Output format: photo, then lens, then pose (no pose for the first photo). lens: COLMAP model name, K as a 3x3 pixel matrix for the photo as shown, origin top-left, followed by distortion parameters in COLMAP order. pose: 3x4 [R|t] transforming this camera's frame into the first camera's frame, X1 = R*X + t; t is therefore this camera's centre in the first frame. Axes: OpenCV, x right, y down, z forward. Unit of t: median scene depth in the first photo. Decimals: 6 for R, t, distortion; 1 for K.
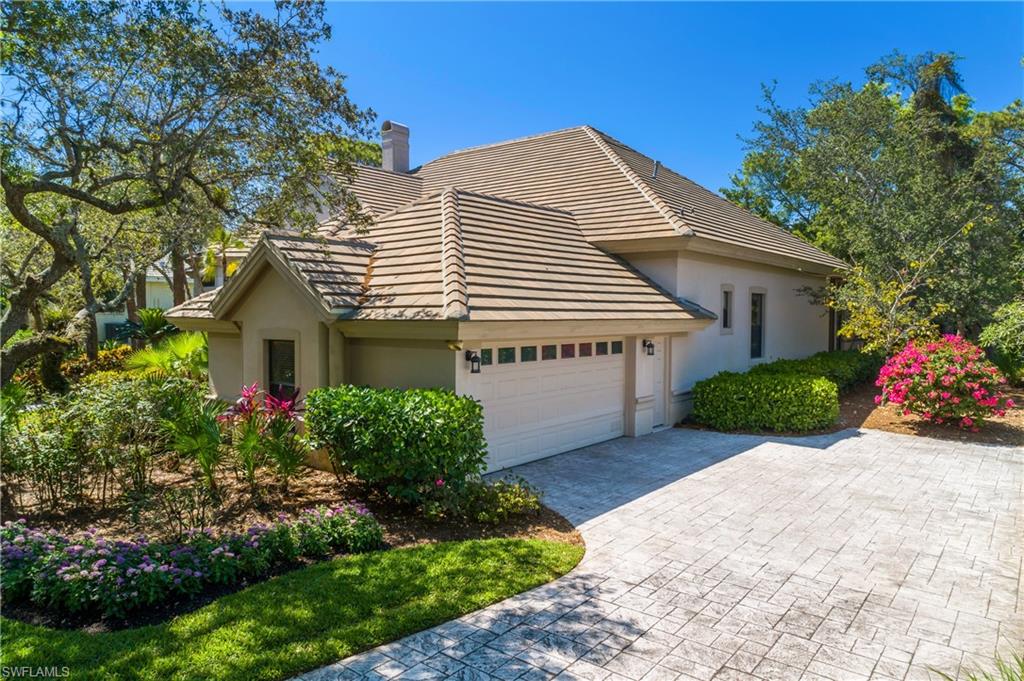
lens RADIAL K [[678.2, 0, 512.0], [0, 678.2, 340.5], [0, 0, 1]] dist [-0.000567, 0.002524]
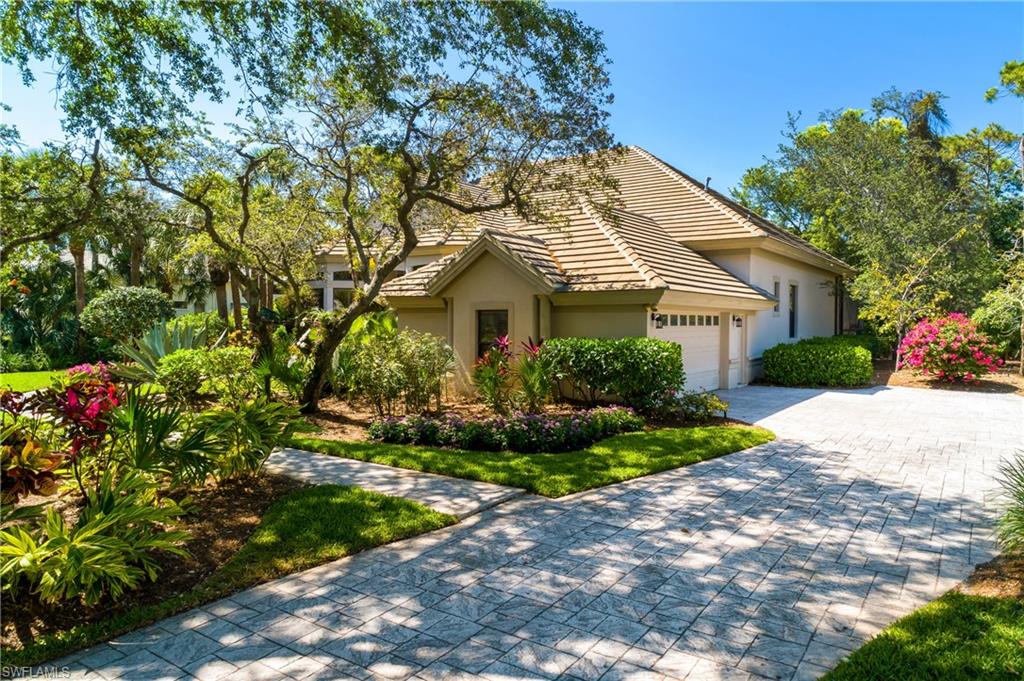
lens RADIAL K [[684.2, 0, 514.0], [0, 684.2, 346.1], [0, 0, 1]] dist [-0.000619, 0.002520]
pose [[0.997807, -0.003050, 0.066115, -0.309754], [0.003339, 0.999985, -0.004270, 0.061264], [-0.066101, 0.004482, 0.997803, -0.283387]]
